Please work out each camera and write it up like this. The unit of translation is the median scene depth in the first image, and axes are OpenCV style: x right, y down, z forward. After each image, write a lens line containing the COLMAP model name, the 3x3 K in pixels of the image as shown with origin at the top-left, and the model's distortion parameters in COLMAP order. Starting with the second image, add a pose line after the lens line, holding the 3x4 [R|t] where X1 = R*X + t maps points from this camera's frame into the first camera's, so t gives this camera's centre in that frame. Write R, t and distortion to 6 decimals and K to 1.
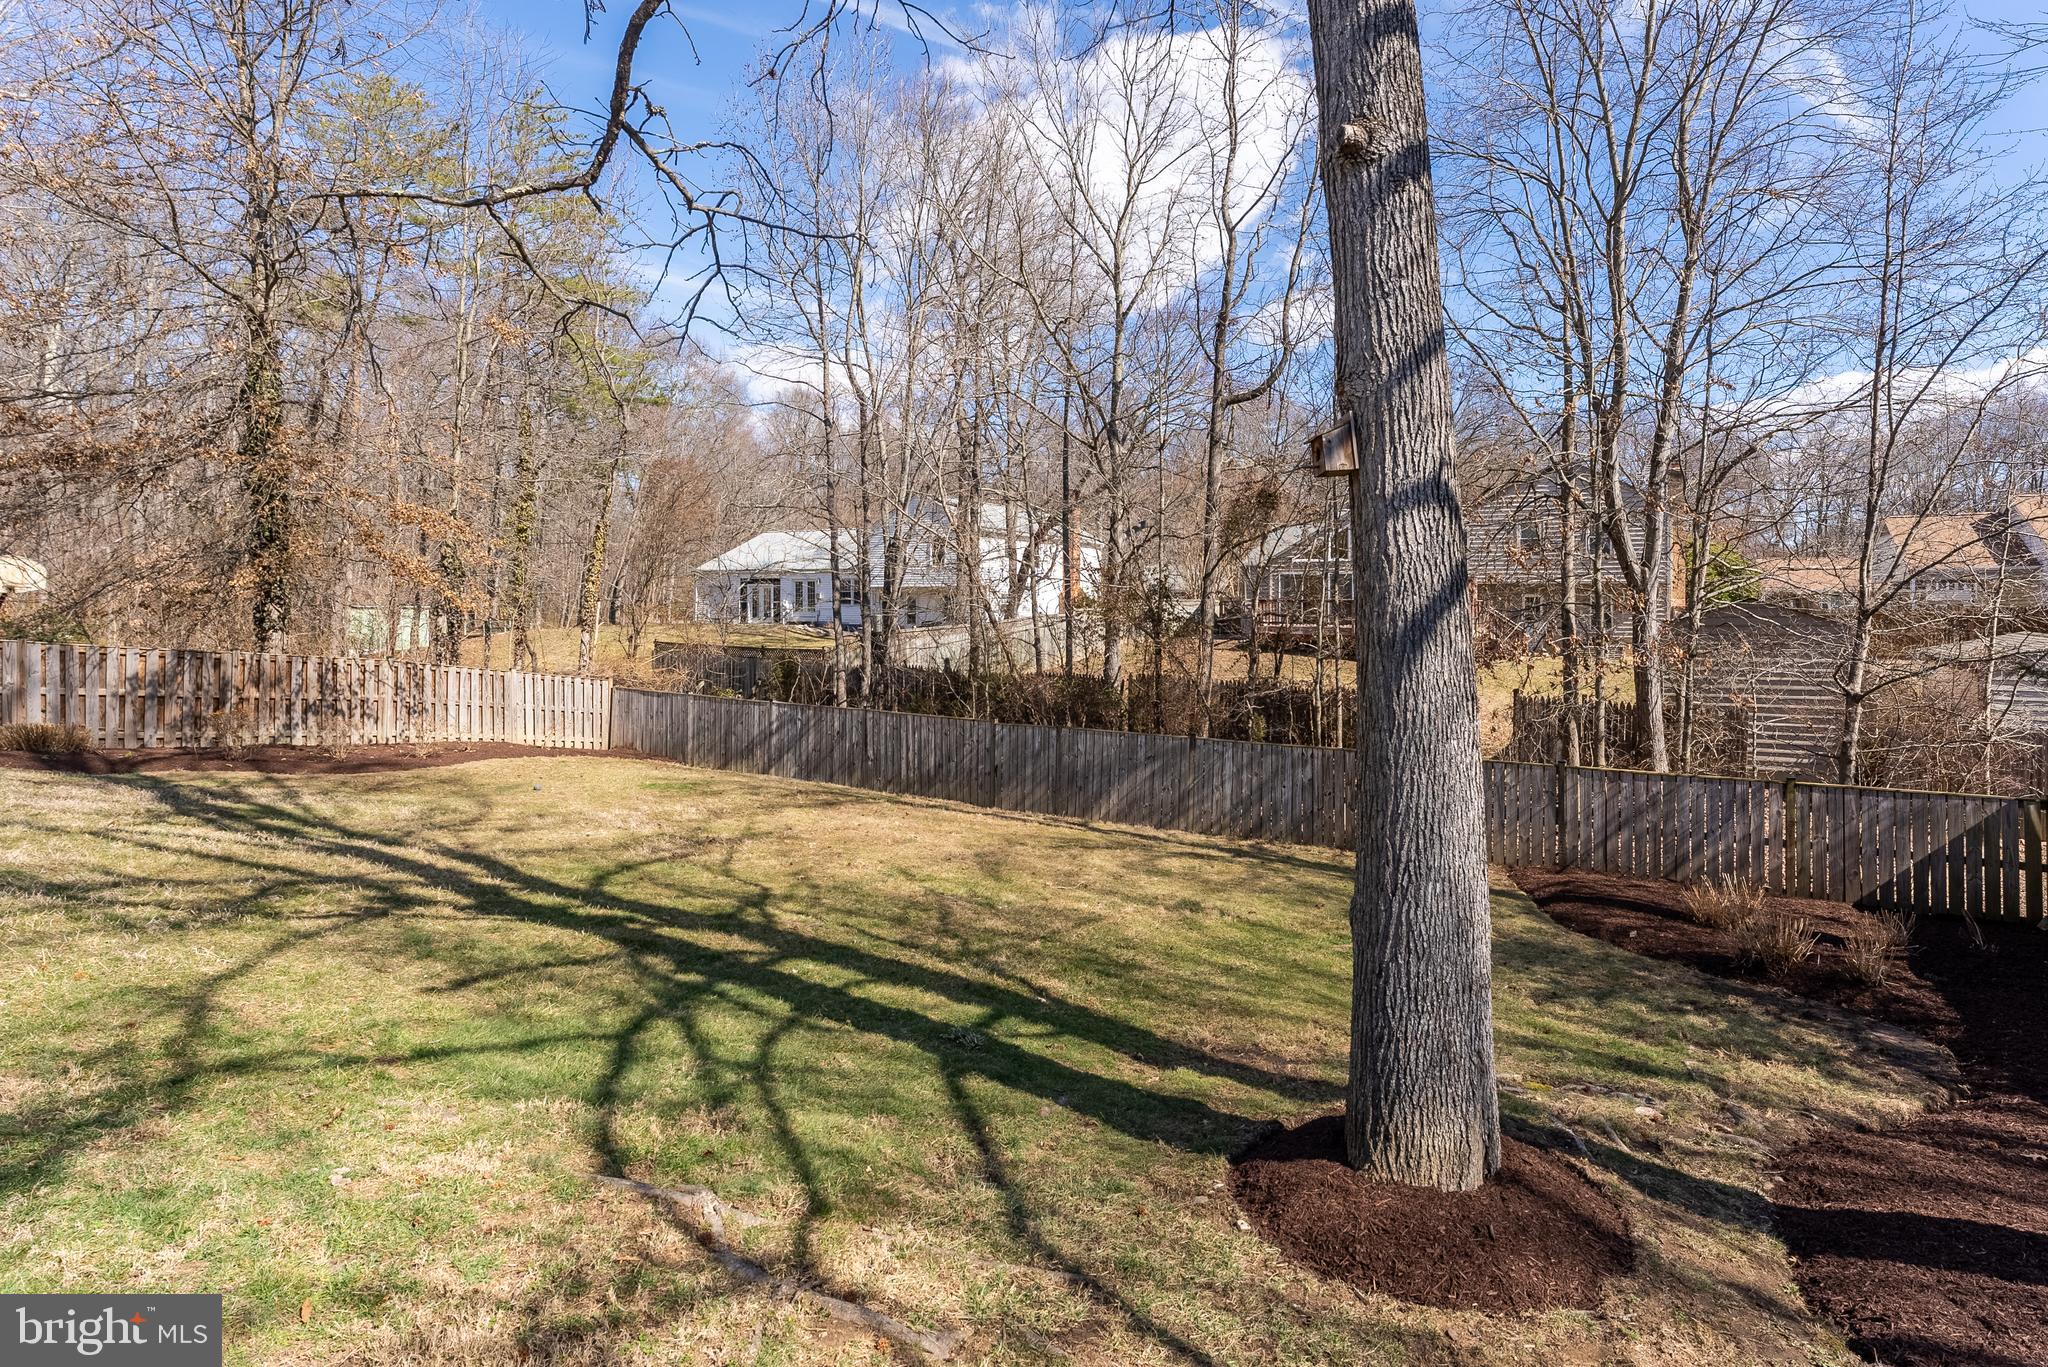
lens RADIAL K [[945.2, 0, 1024.3], [0, 945.2, 632.8], [0, 0, 1]] dist [0.001533, 0.000166]
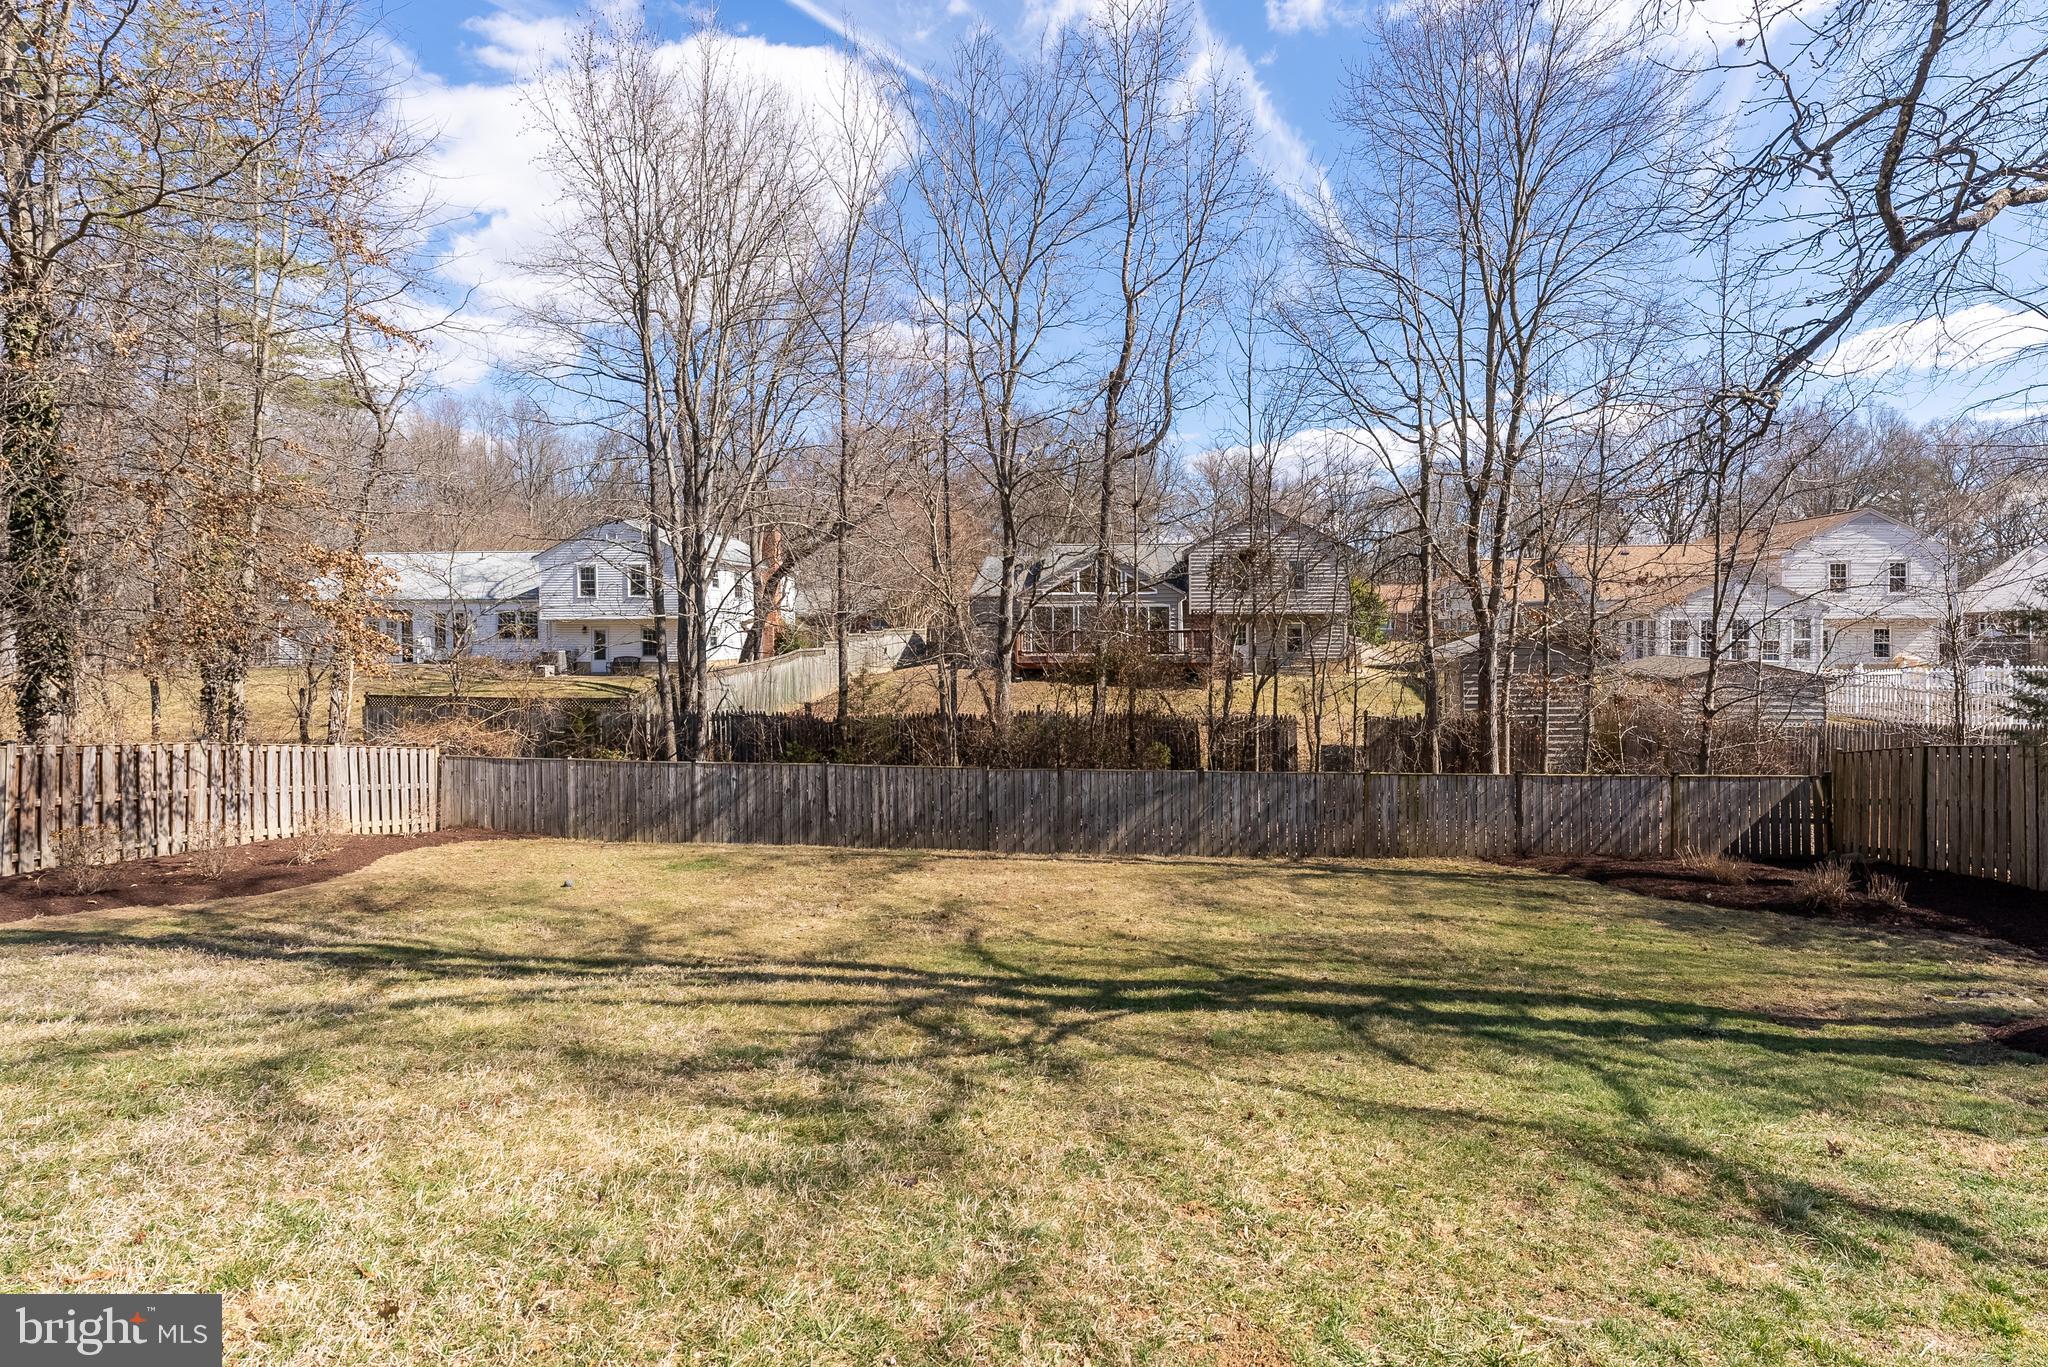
lens RADIAL K [[944.0, 0, 1024.0], [0, 944.0, 683.5], [0, 0, 1]] dist [-0.000149, -0.000008]
pose [[0.930045, -0.036469, 0.365632, -0.329828], [0.026341, 0.999120, 0.032652, -0.026958], [-0.366501, -0.020737, 0.930187, 0.036770]]
